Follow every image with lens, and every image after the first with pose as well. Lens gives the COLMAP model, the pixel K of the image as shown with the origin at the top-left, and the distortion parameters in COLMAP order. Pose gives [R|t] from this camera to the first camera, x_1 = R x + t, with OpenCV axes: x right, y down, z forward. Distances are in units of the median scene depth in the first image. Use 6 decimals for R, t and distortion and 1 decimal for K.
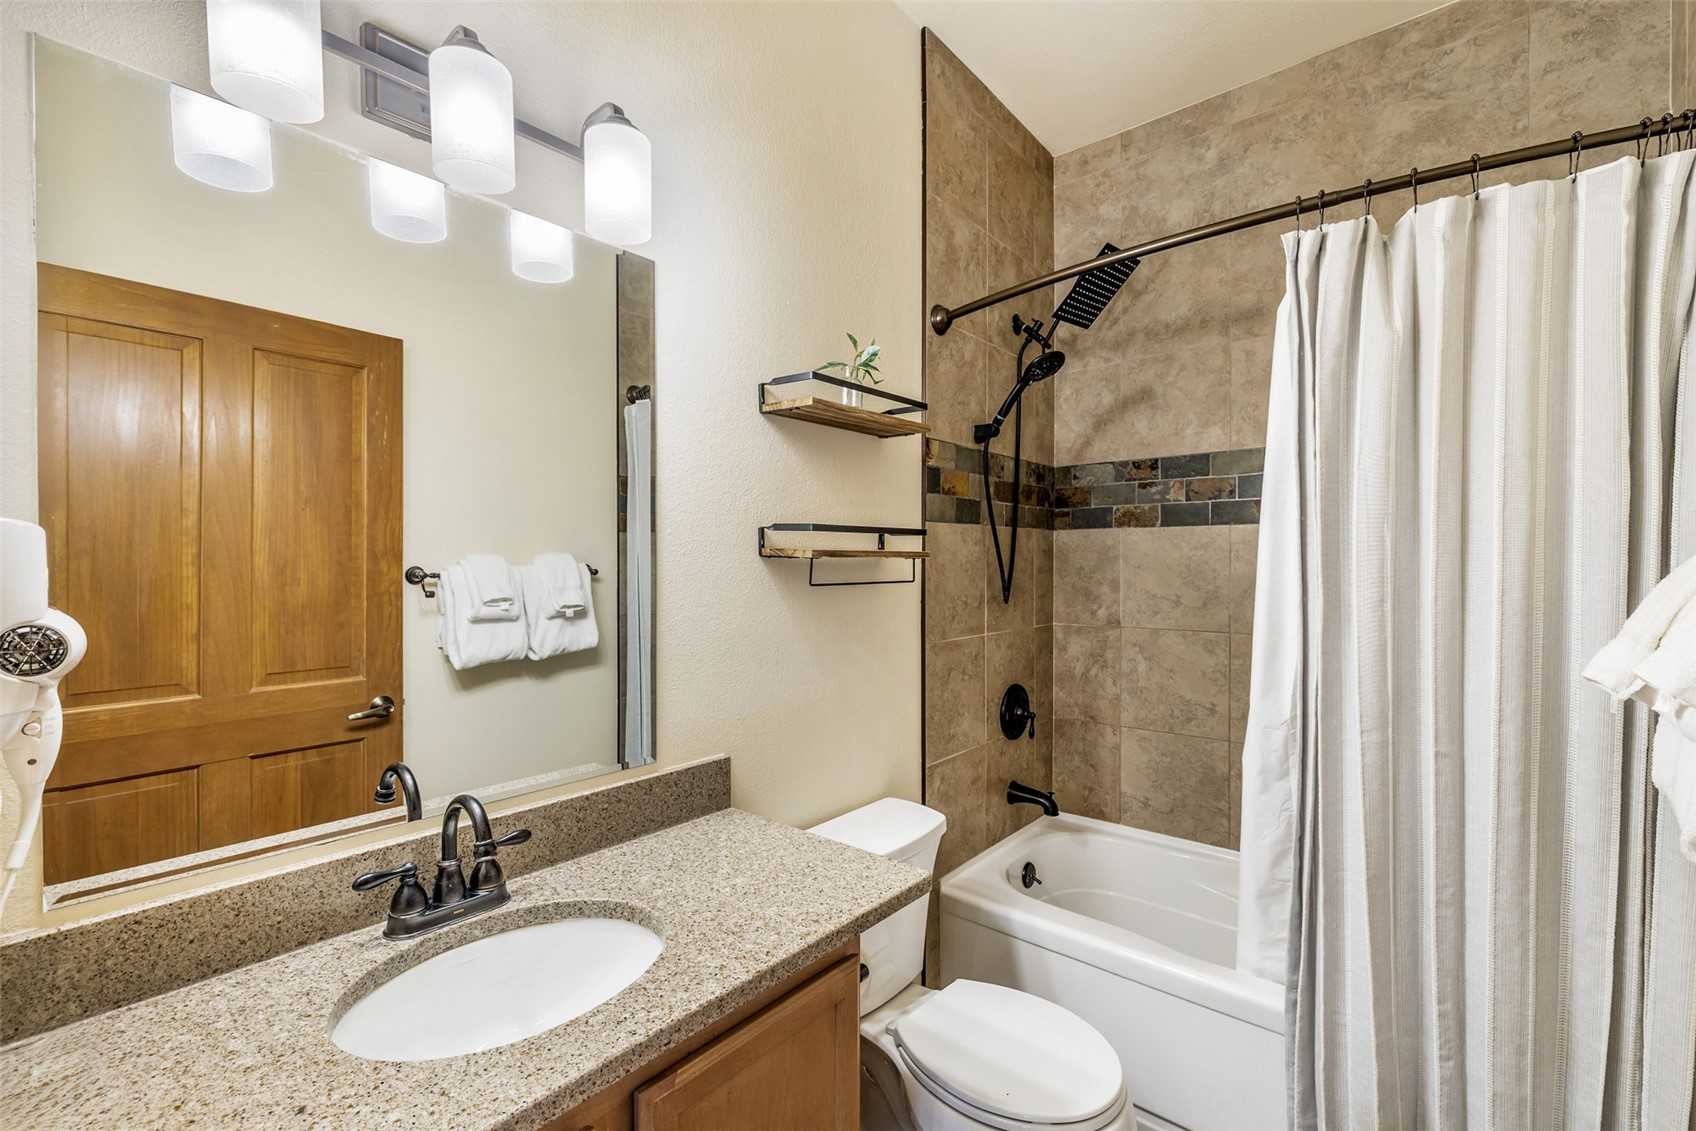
lens RADIAL K [[744.6, 0, 844.4], [0, 744.6, 569.8], [0, 0, 1]] dist [-0.000682, 0.000891]
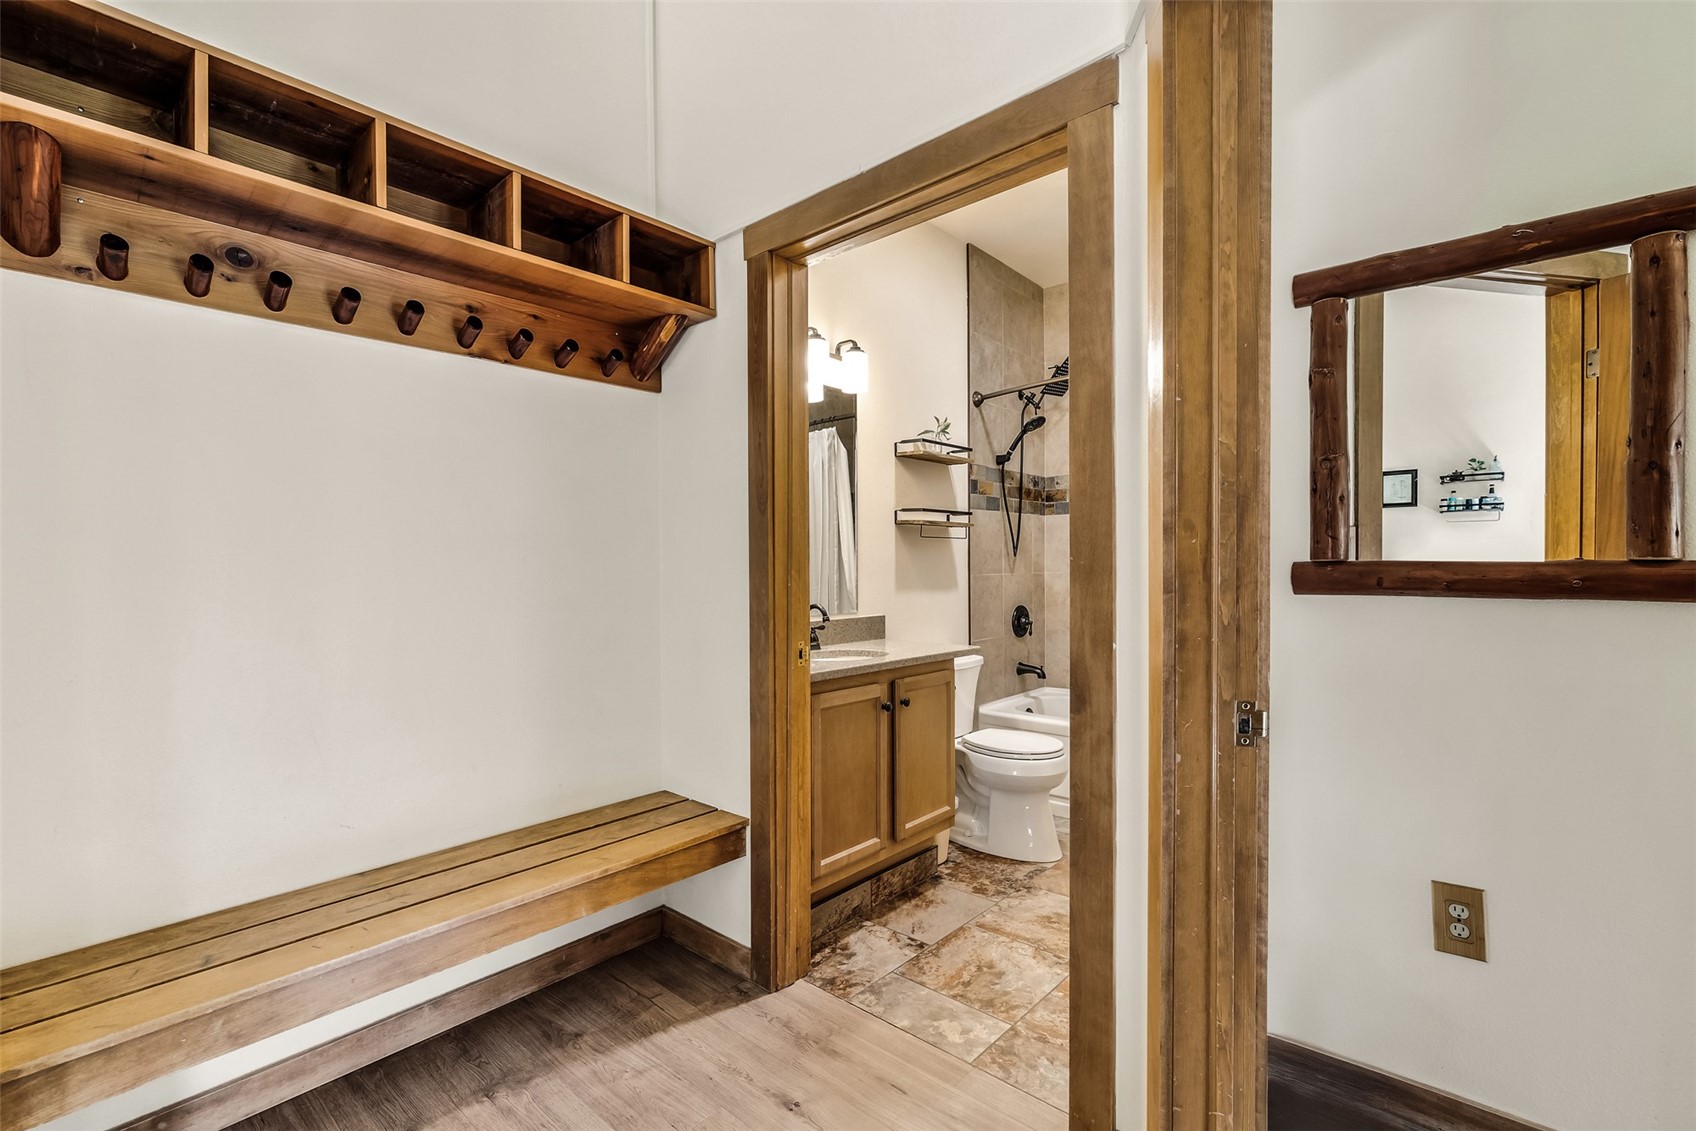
lens RADIAL K [[744.6, 0, 844.4], [0, 744.6, 569.8], [0, 0, 1]] dist [-0.000682, 0.000891]
pose [[0.999609, -0.004822, -0.027558, -0.143972], [0.004812, 0.999988, -0.000417, 0.080435], [0.027560, 0.000284, 0.999620, -0.808903]]
